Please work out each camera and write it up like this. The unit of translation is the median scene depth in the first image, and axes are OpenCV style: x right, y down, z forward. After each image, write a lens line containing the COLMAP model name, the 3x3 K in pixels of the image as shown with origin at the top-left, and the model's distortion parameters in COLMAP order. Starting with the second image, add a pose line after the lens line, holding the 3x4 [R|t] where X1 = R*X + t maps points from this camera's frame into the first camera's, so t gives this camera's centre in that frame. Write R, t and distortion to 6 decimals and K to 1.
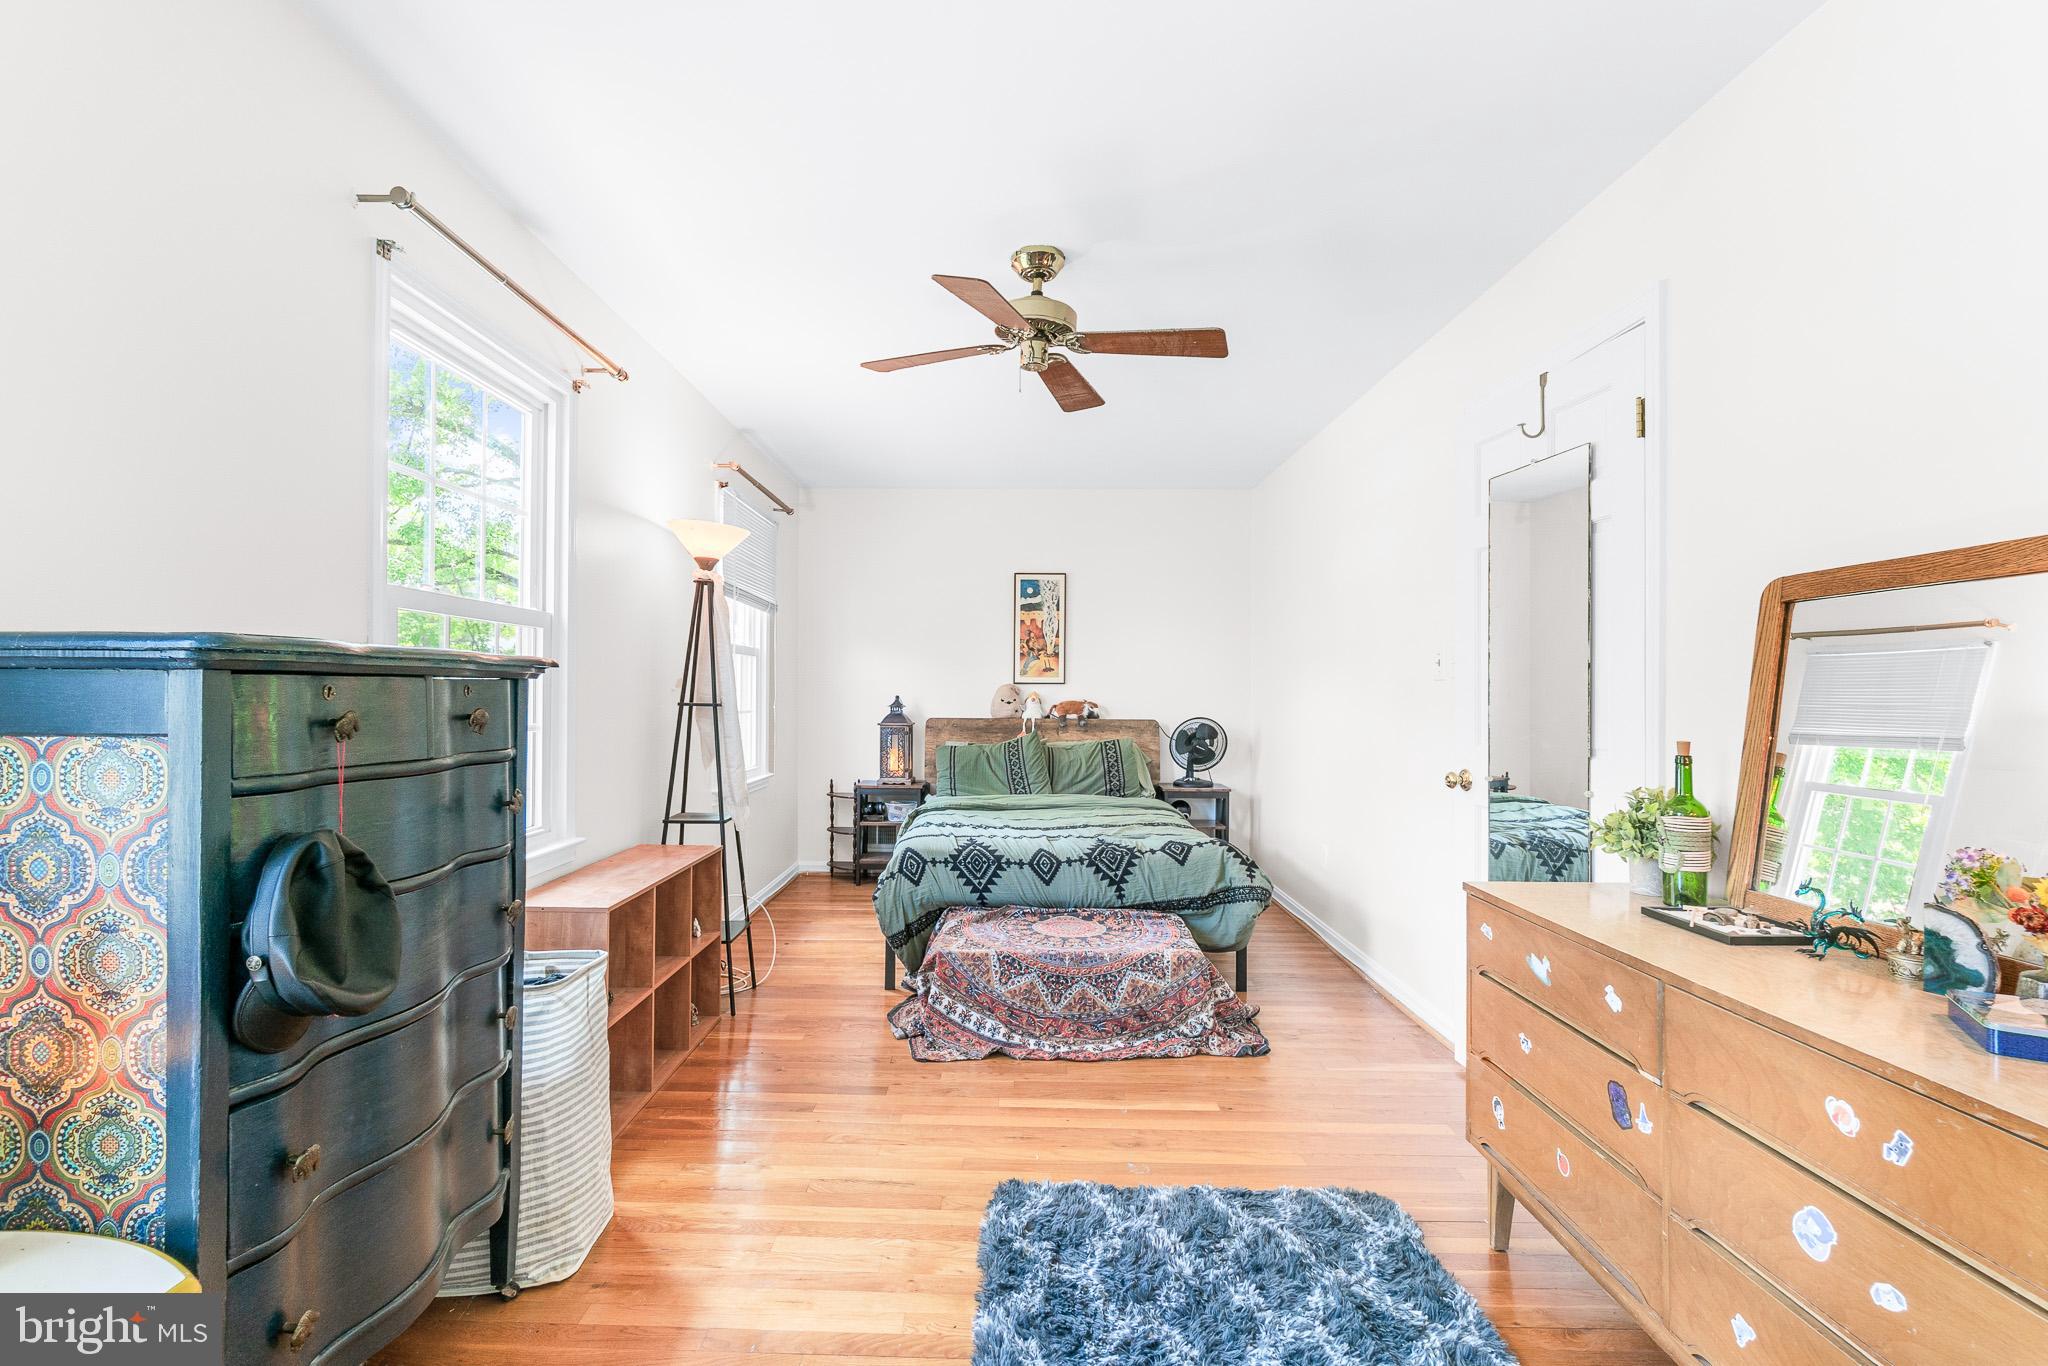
lens RADIAL K [[896.7, 0, 1017.7], [0, 896.7, 689.4], [0, 0, 1]] dist [-0.002267, -0.000589]
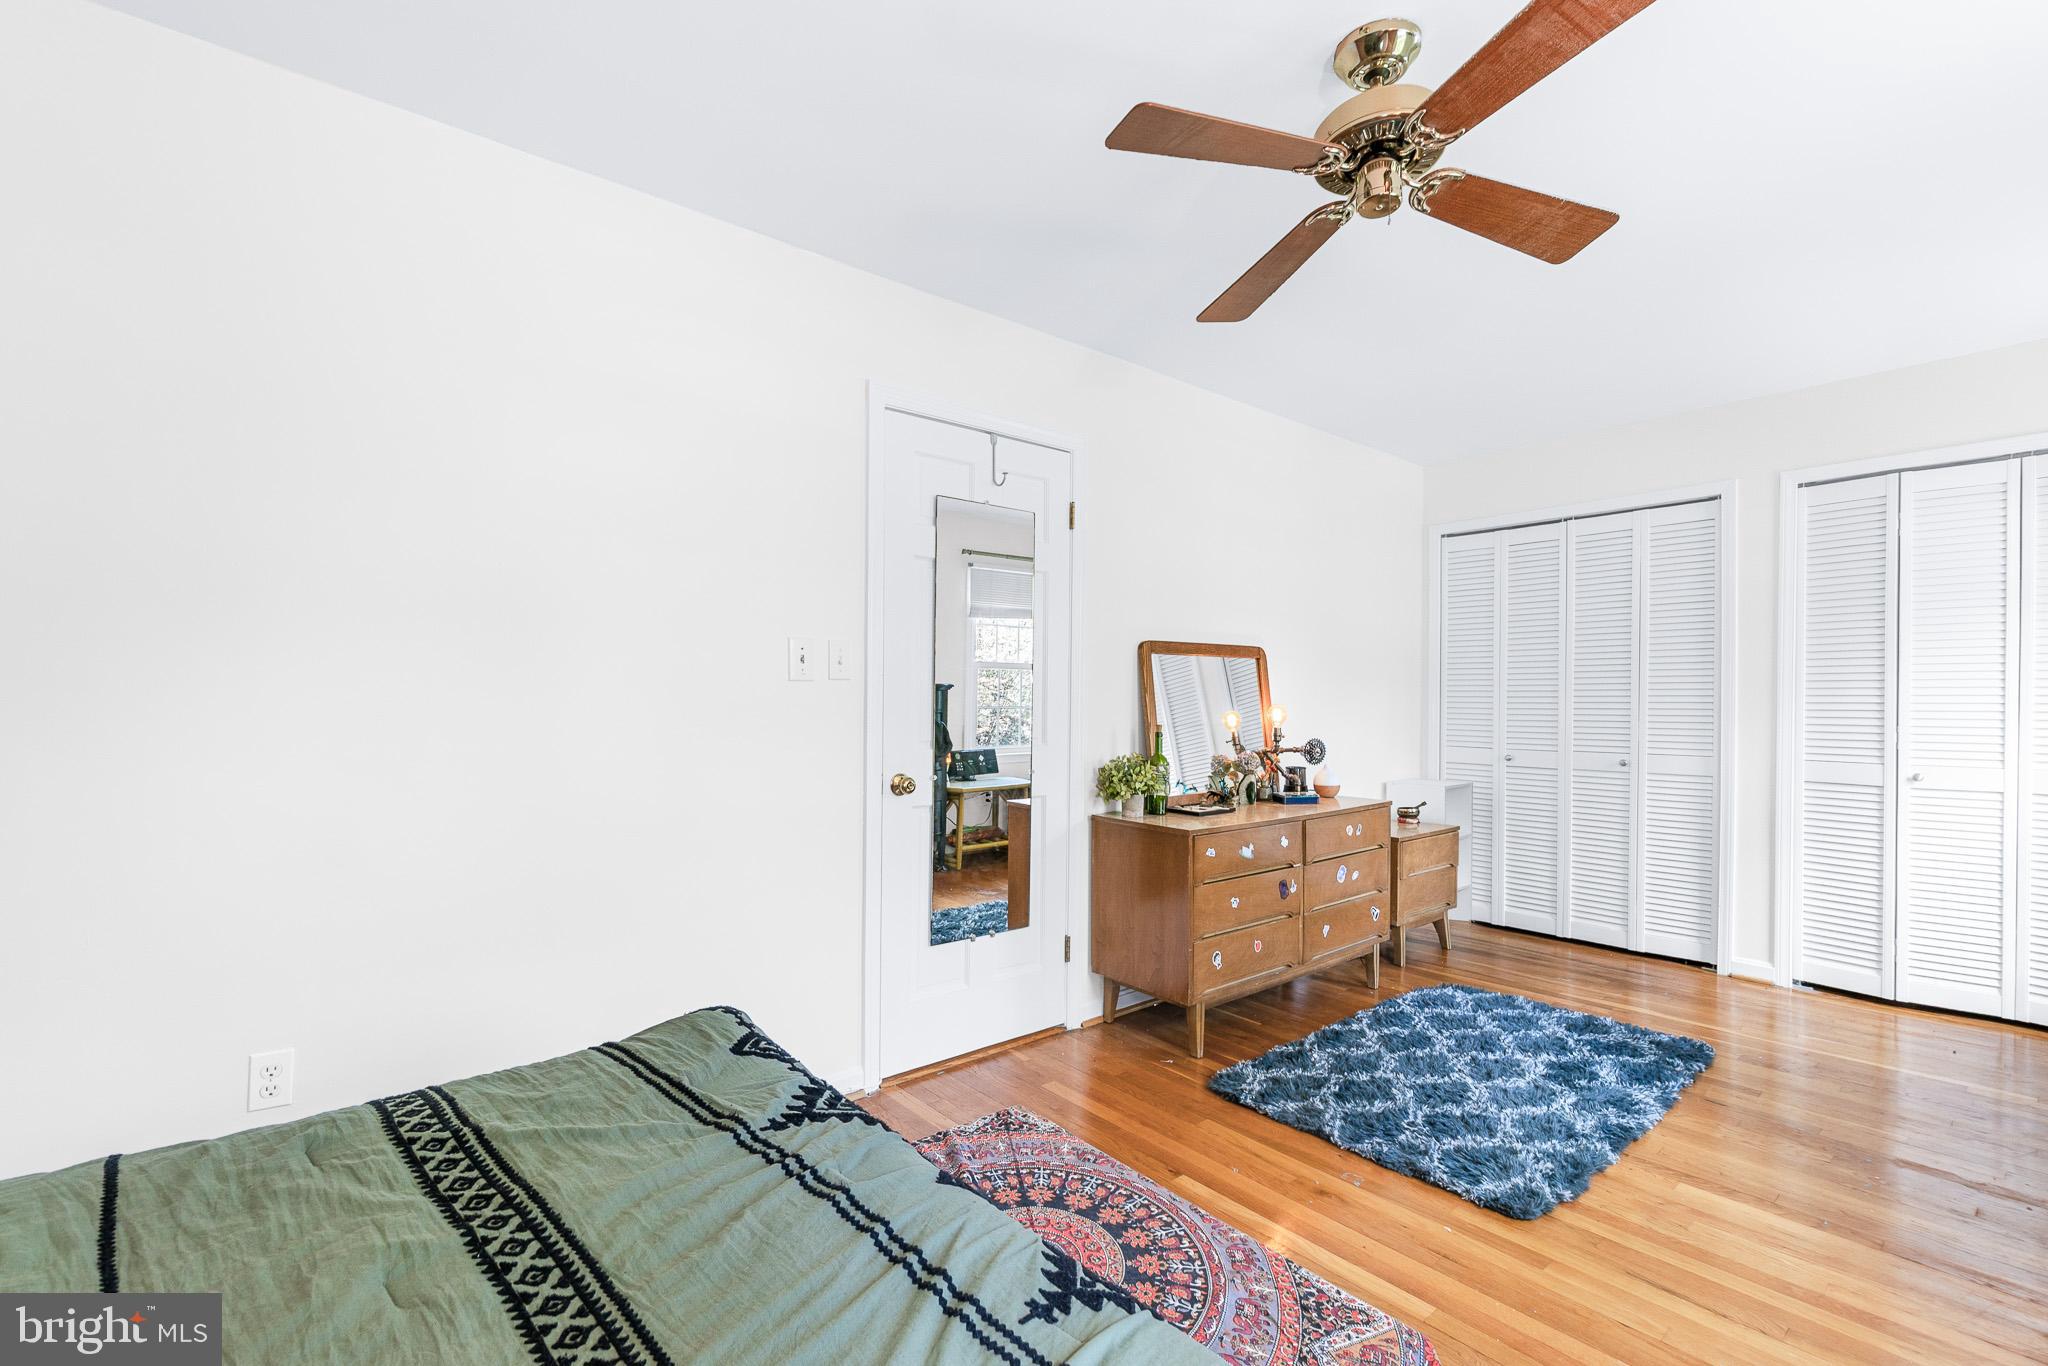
lens RADIAL K [[896.7, 0, 1010.0], [0, 896.7, 692.9], [0, 0, 1]] dist [-0.002267, -0.000589]
pose [[-0.634947, 0.001711, 0.772554, -0.503504], [-0.008989, 0.999913, -0.009603, 0.013787], [-0.772504, -0.013042, -0.634876, 2.507433]]
